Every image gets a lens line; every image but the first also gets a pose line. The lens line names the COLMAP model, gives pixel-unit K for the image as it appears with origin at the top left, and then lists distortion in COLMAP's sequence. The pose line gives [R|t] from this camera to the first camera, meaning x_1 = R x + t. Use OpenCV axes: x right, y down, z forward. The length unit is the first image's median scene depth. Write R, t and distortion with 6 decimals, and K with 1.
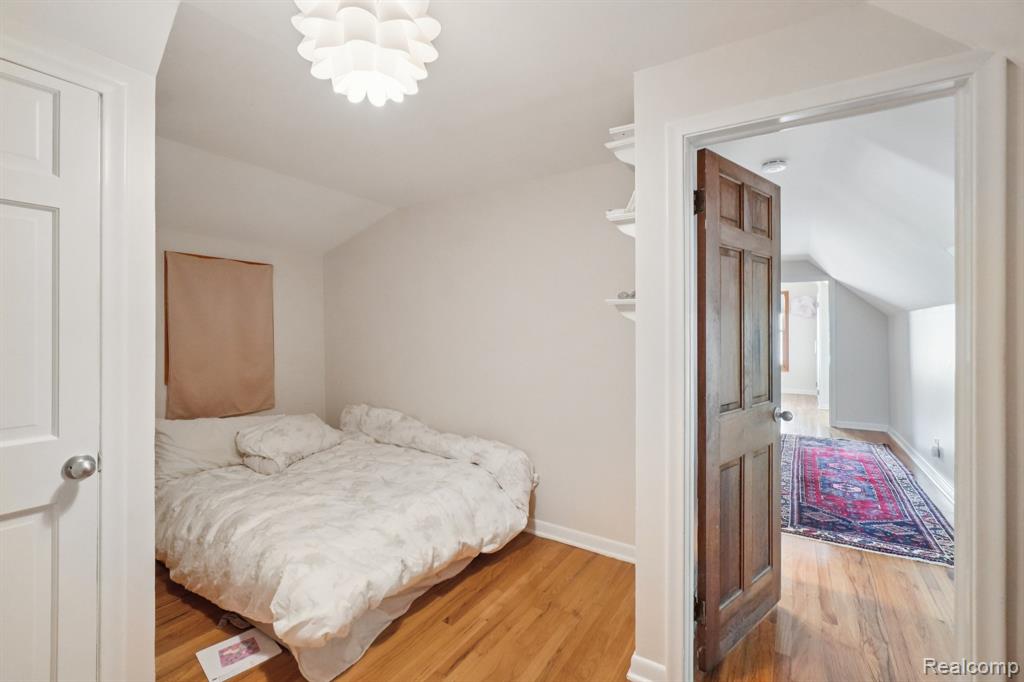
lens RADIAL K [[453.1, 0, 509.5], [0, 453.1, 330.7], [0, 0, 1]] dist [-0.002020, 0.001143]
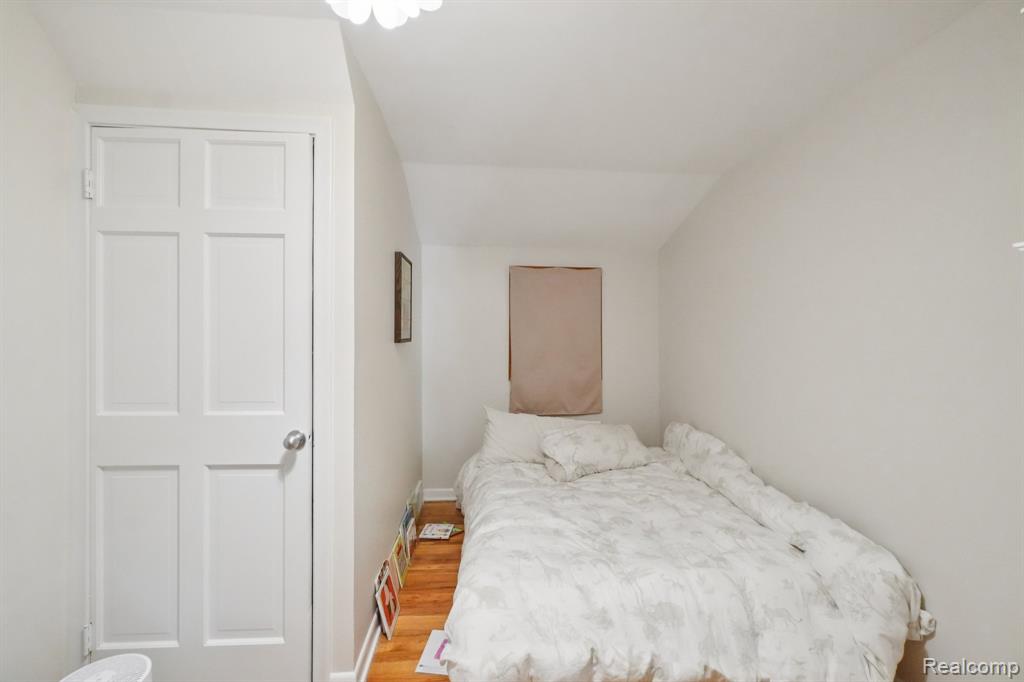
lens RADIAL K [[453.1, 0, 509.5], [0, 453.1, 330.7], [0, 0, 1]] dist [-0.002020, 0.001143]
pose [[0.607756, -0.006154, -0.794100, 0.191181], [-0.004178, 0.999931, -0.010947, 0.004662], [0.794113, 0.009971, 0.607689, 0.329765]]
